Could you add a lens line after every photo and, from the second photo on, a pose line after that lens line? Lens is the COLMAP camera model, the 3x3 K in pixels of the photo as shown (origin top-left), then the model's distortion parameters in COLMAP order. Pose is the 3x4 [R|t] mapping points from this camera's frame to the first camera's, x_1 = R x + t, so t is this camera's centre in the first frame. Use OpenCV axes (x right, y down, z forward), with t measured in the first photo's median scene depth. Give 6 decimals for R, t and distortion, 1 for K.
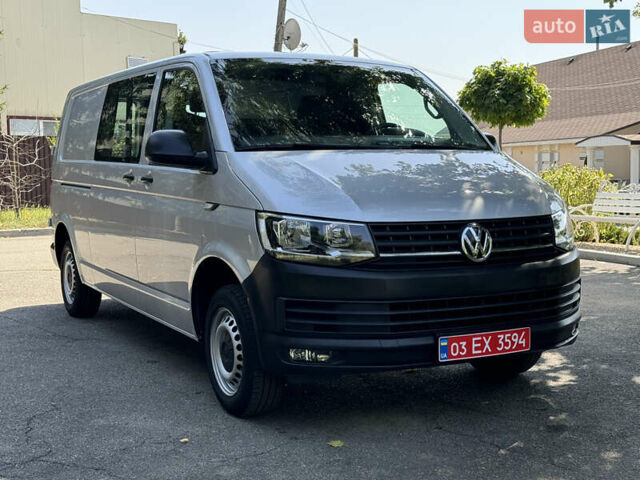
lens RADIAL K [[865.8, 0, 322.2], [0, 865.8, 241.4], [0, 0, 1]] dist [0.121304, 0.000000]
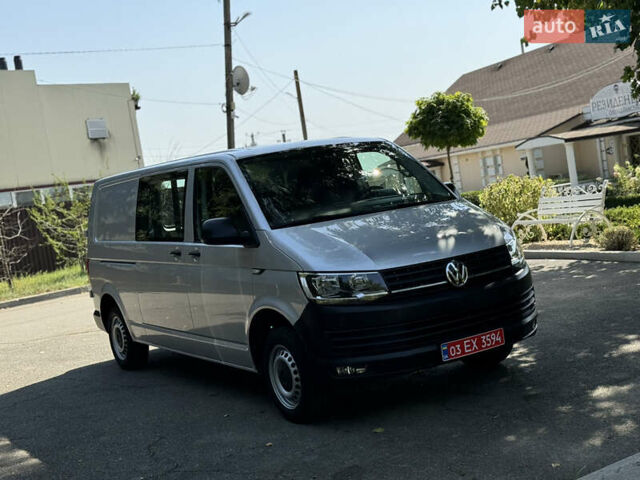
lens RADIAL K [[865.8, 0, 323.8], [0, 865.8, 238.6], [0, 0, 1]] dist [0.121304, 0.000000]
pose [[0.989526, -0.134747, 0.051782, -0.097235], [0.136077, 0.990430, -0.023045, -0.049409], [-0.048181, 0.029849, 0.998392, -0.378908]]
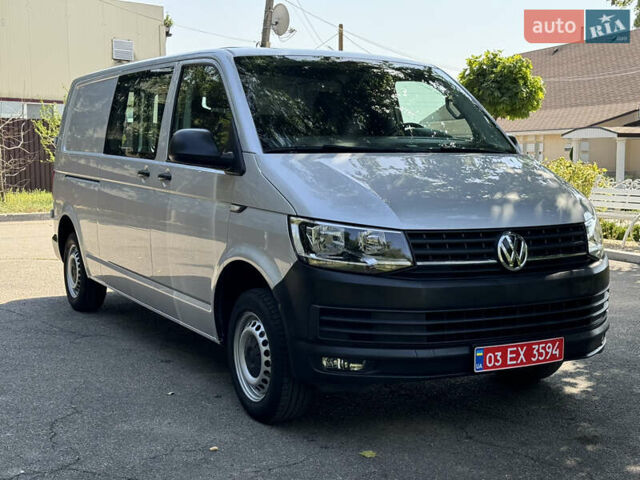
lens RADIAL K [[865.8, 0, 316.3], [0, 865.8, 241.3], [0, 0, 1]] dist [0.121304, 0.000000]
pose [[0.999707, 0.014091, 0.019692, -0.062773], [-0.014438, 0.999742, 0.017552, -0.023438], [-0.019439, -0.017831, 0.999652, 0.019059]]
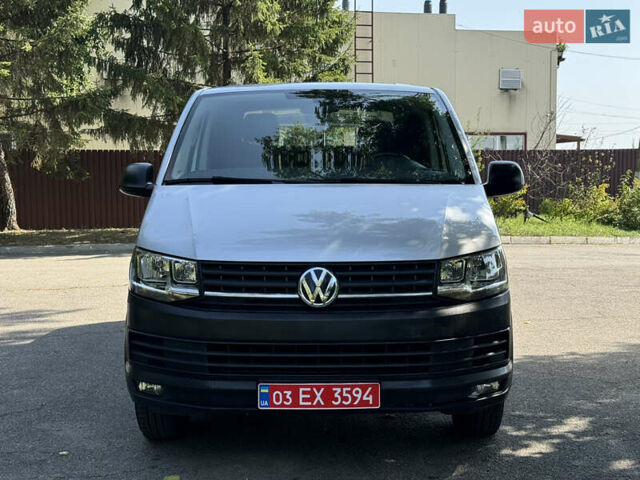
lens RADIAL K [[865.8, 0, 345.6], [0, 865.8, 244.2], [0, 0, 1]] dist [0.121304, 0.000000]
pose [[0.884980, 0.039798, -0.463926, 0.623753], [-0.041941, 0.999104, 0.005702, -0.050032], [0.463737, 0.014411, 0.885856, 0.181826]]
